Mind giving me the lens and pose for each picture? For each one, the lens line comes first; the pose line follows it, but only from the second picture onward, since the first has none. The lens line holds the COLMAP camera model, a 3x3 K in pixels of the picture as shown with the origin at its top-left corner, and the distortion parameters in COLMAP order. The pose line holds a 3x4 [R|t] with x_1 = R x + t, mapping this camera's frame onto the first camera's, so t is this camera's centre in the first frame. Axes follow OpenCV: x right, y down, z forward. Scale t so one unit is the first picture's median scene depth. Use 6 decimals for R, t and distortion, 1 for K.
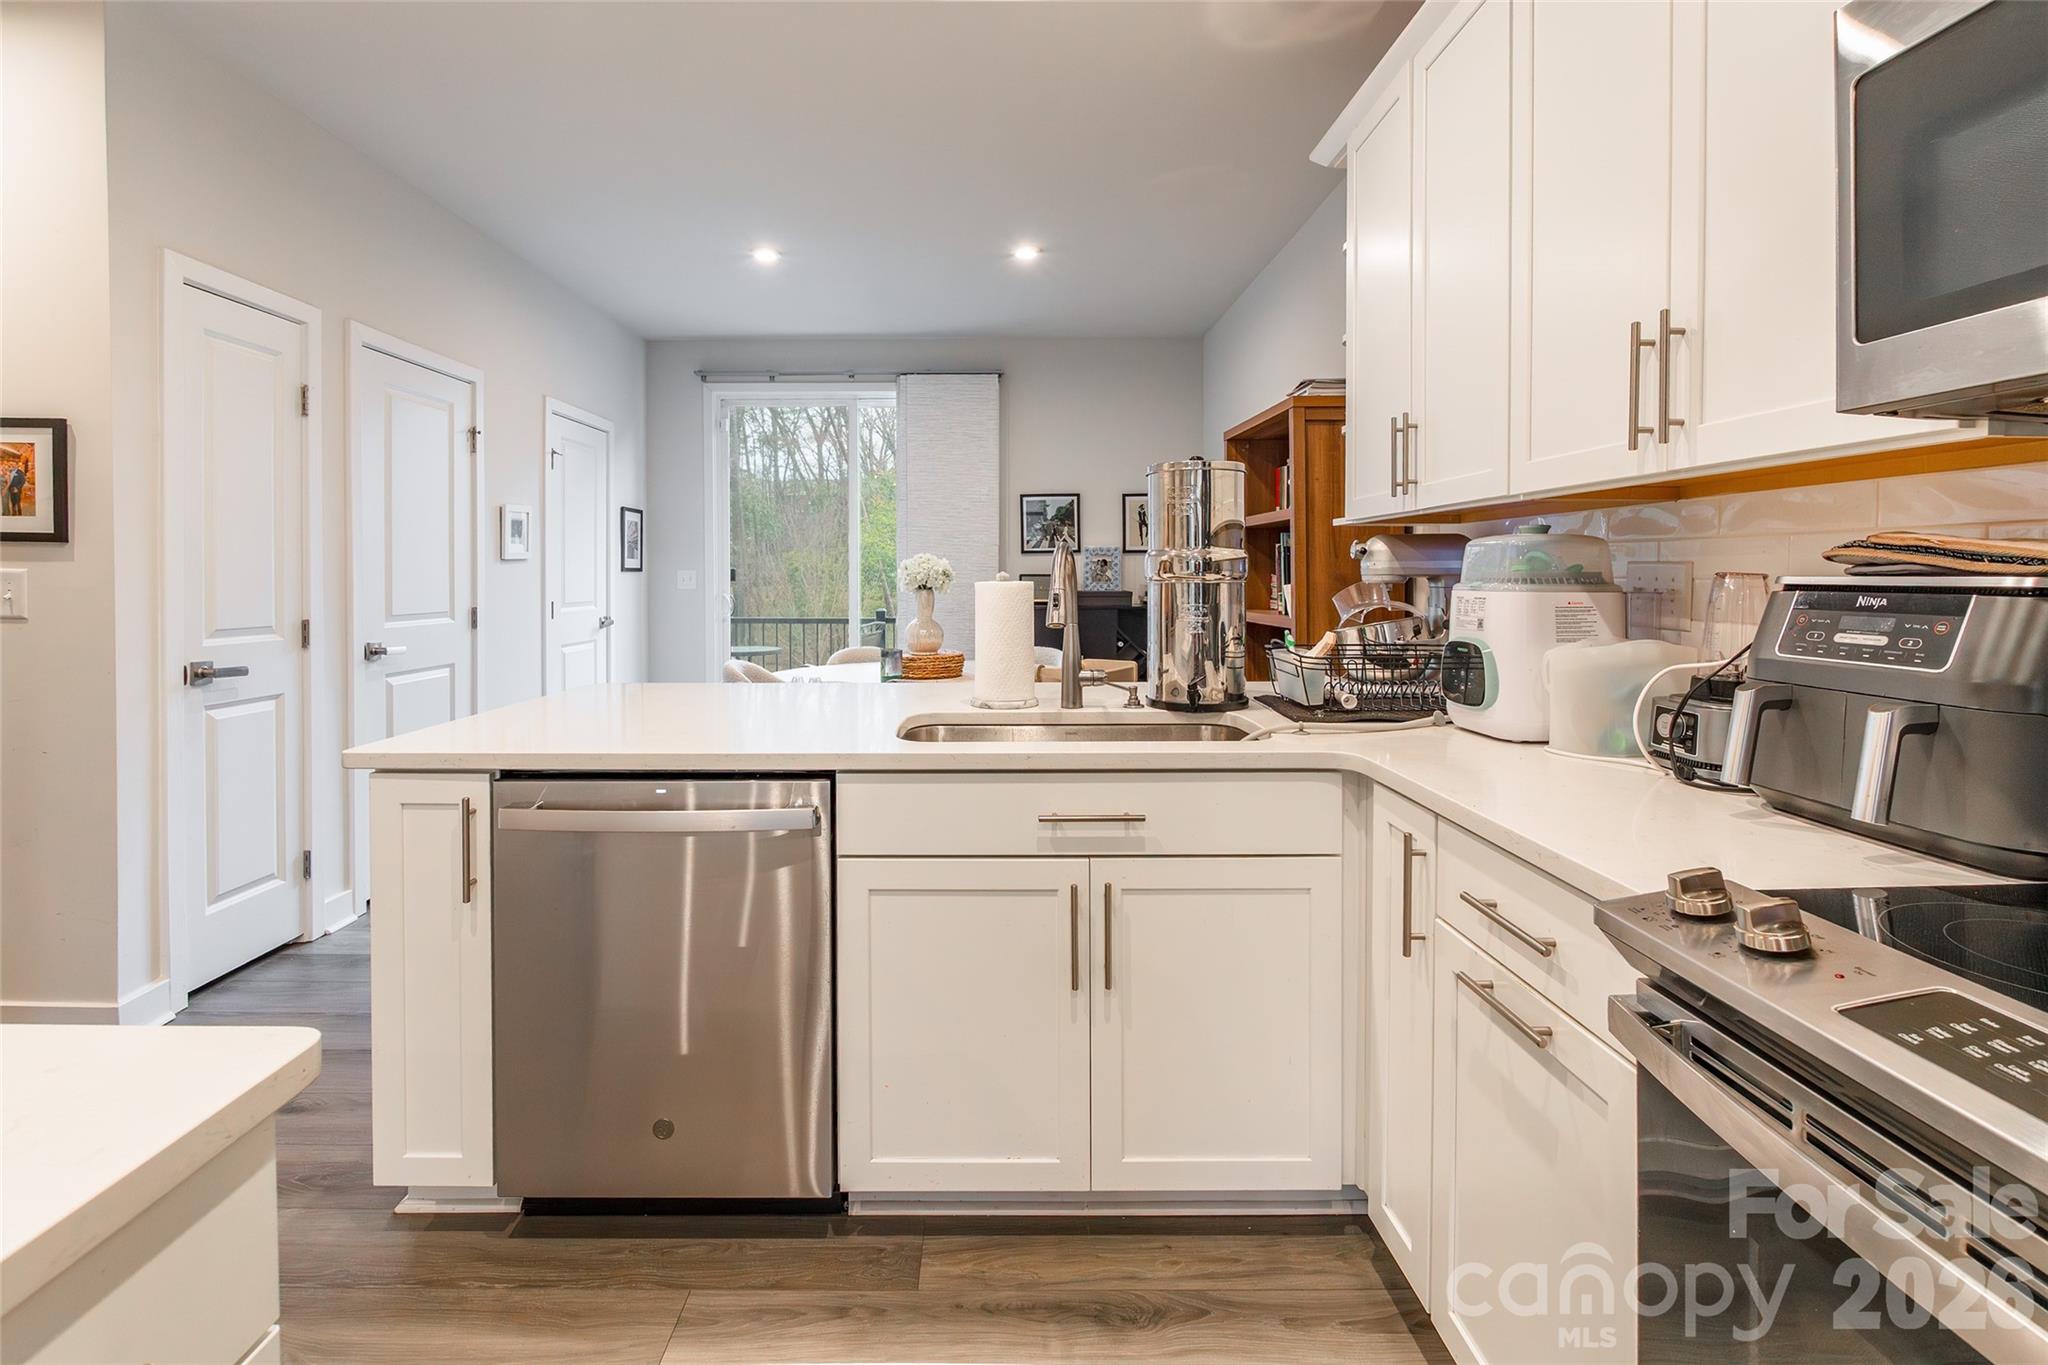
lens RADIAL K [[975.1, 0, 1016.9], [0, 975.1, 591.1], [0, 0, 1]] dist [-0.012575, -0.000108]
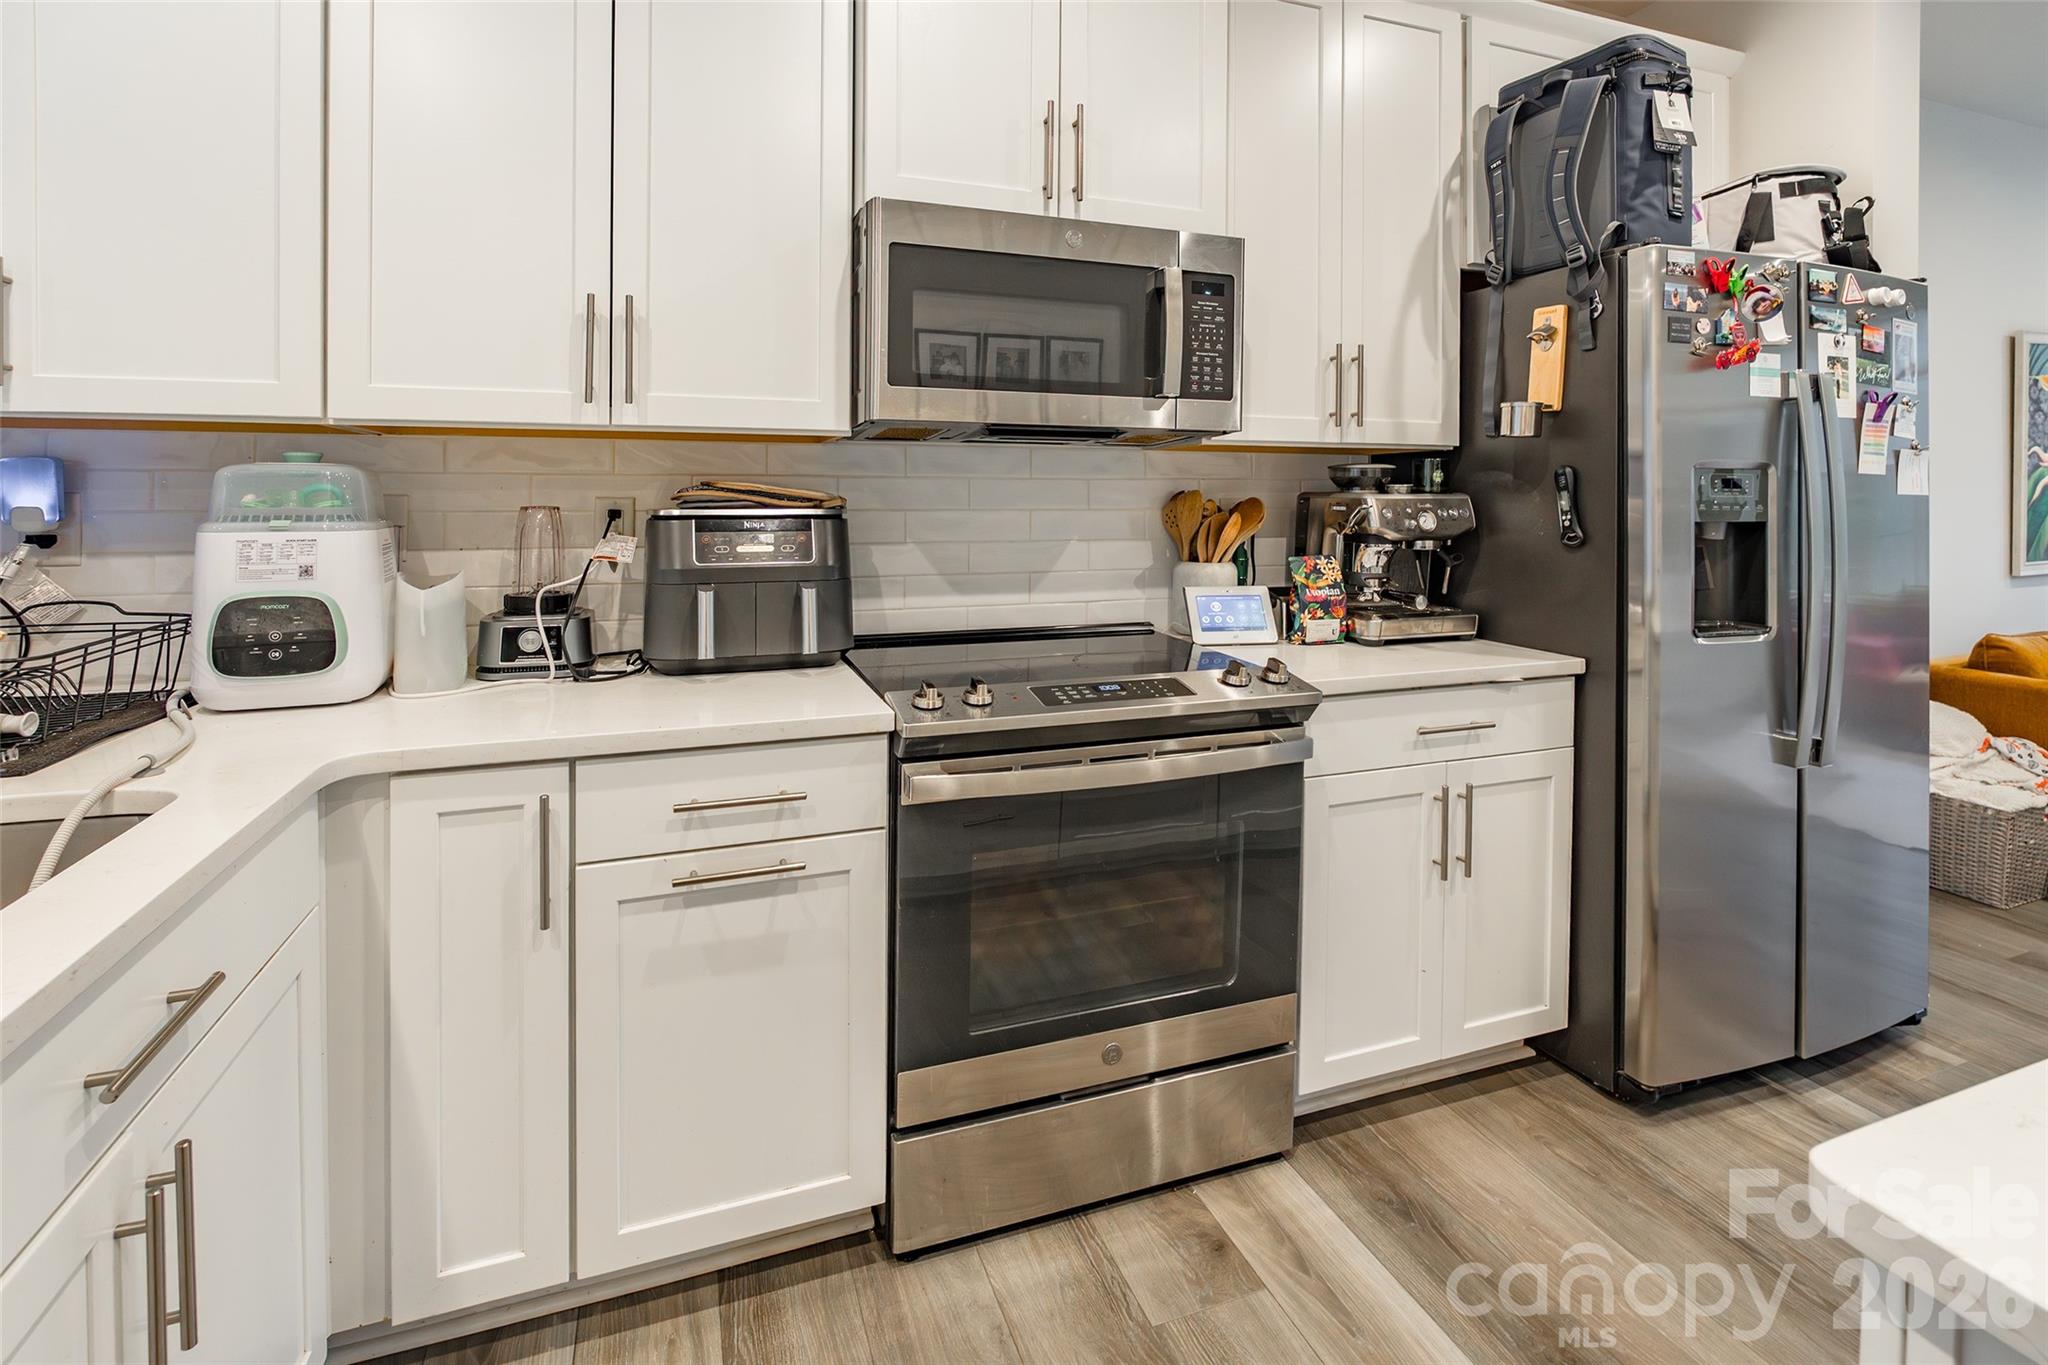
lens RADIAL K [[979.0, 0, 1026.2], [0, 979.0, 503.3], [0, 0, 1]] dist [0.000141, 0.000218]
pose [[-0.329950, -0.011073, 0.943934, -0.774530], [0.015063, 0.999742, 0.016993, -0.044075], [-0.943878, 0.019825, -0.329698, 1.055585]]
